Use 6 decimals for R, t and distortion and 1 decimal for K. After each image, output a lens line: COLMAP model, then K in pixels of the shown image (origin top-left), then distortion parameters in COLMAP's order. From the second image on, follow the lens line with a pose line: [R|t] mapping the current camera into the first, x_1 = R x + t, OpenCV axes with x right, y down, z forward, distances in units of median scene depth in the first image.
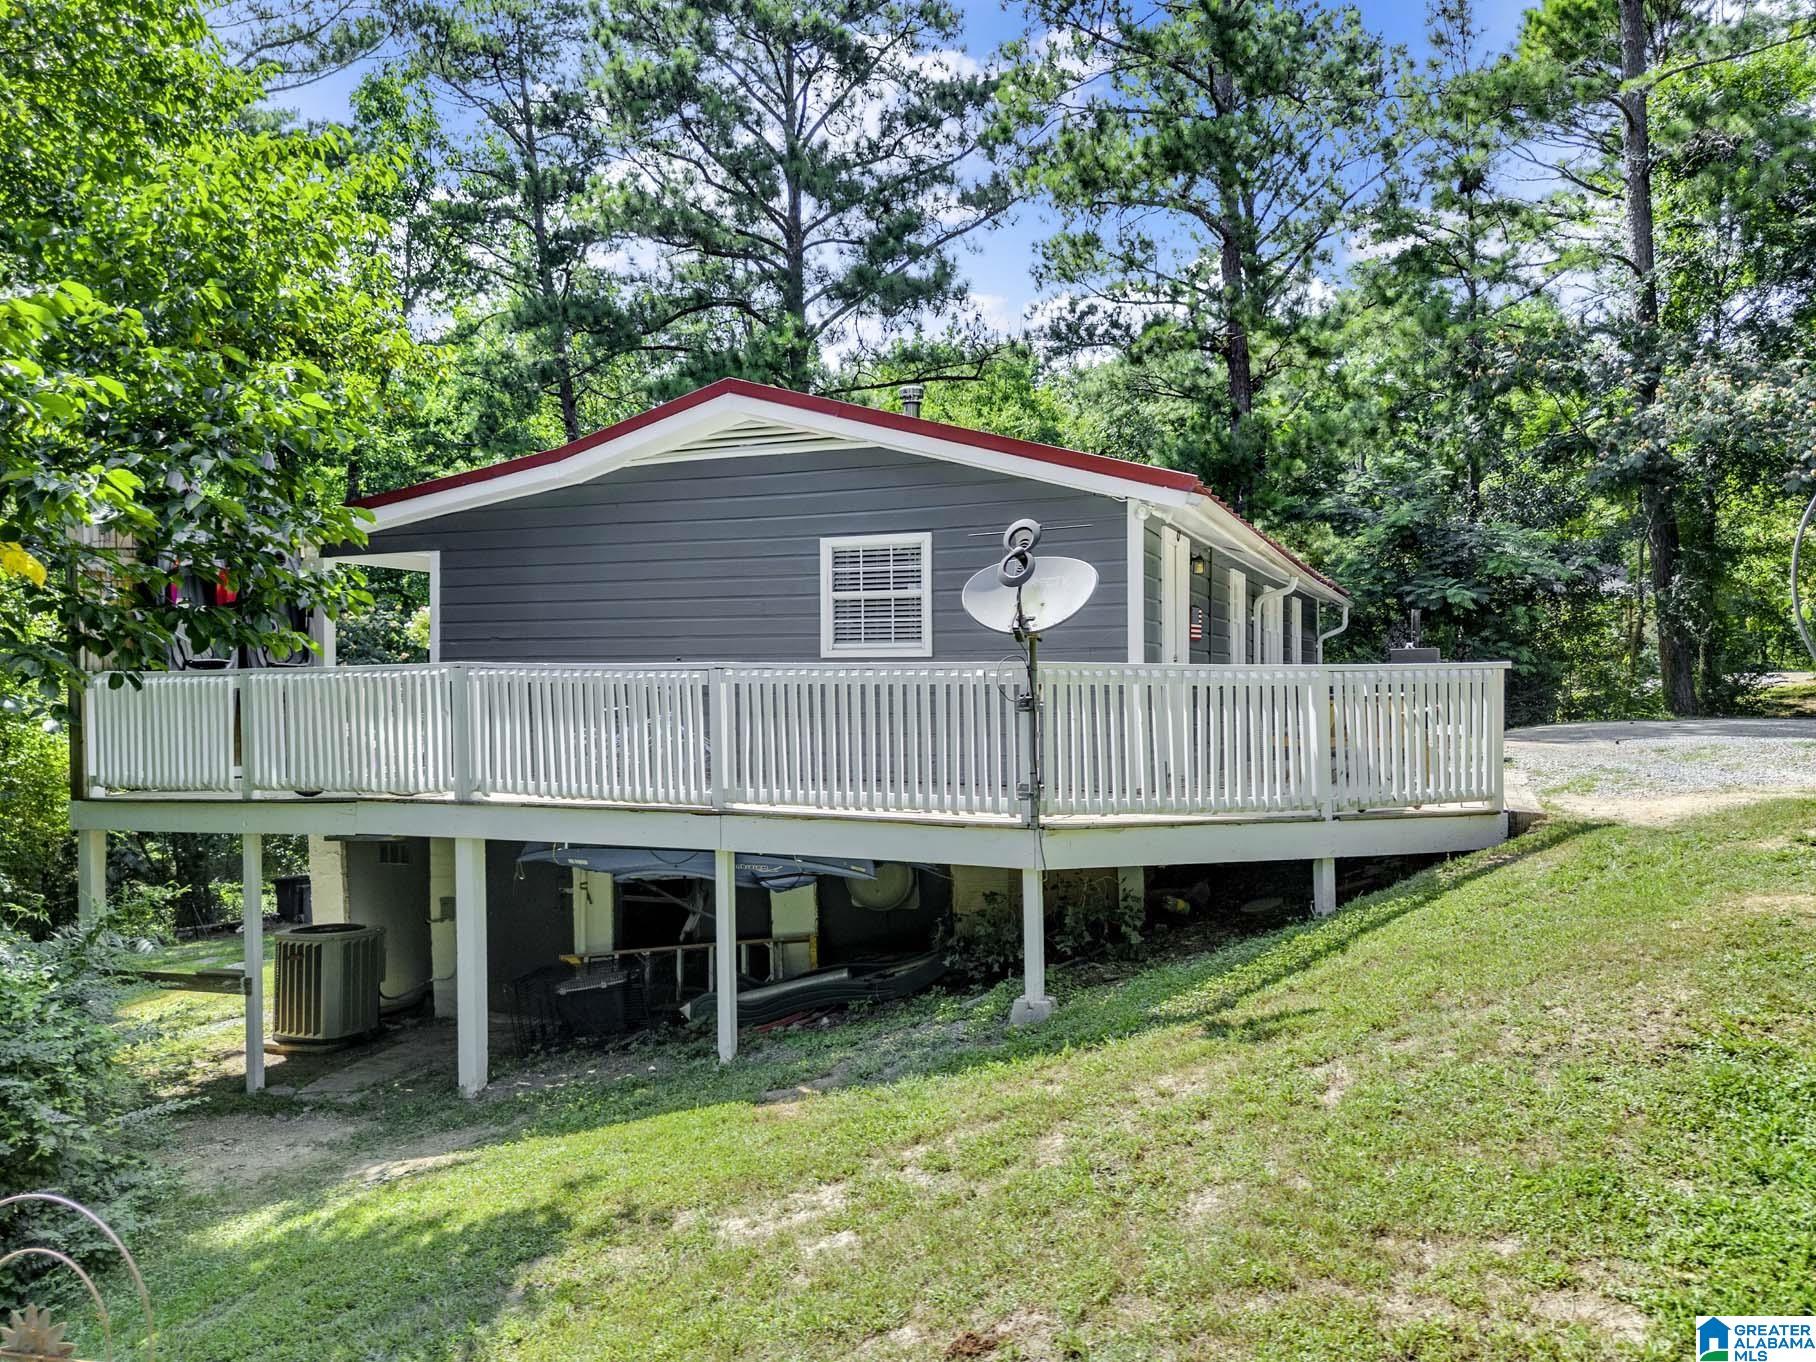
lens RADIAL K [[1355.9, 0, 916.2], [0, 1355.9, 673.7], [0, 0, 1]] dist [0.052372, -0.029718]
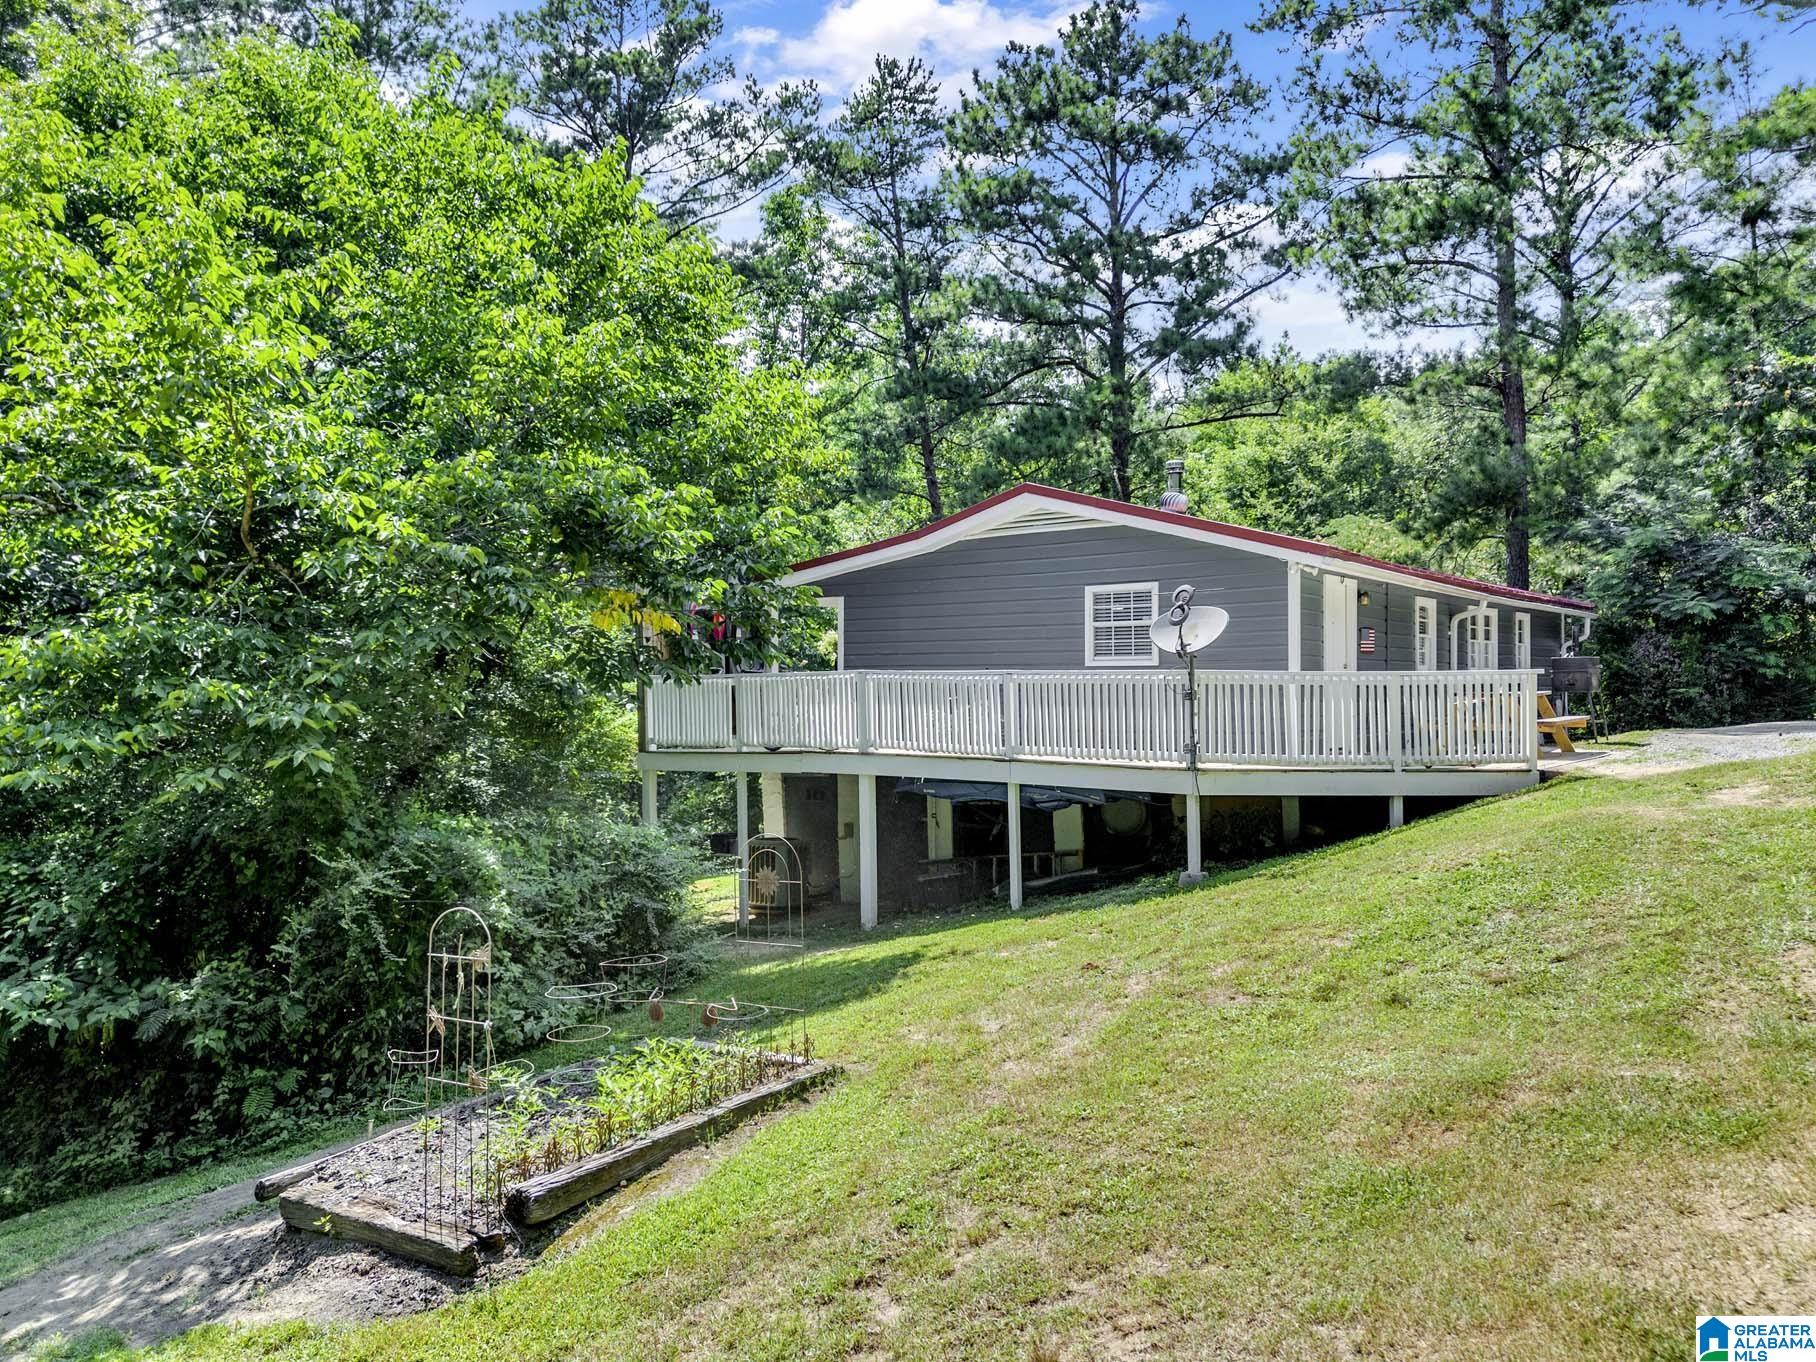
lens RADIAL K [[1355.9, 0, 906.5], [0, 1355.9, 675.2], [0, 0, 1]] dist [0.052372, -0.029718]
pose [[0.964479, 0.000421, -0.264161, 0.120220], [-0.000574, 1.000000, -0.000501, -0.000870], [0.264161, 0.000635, 0.964478, -0.447298]]
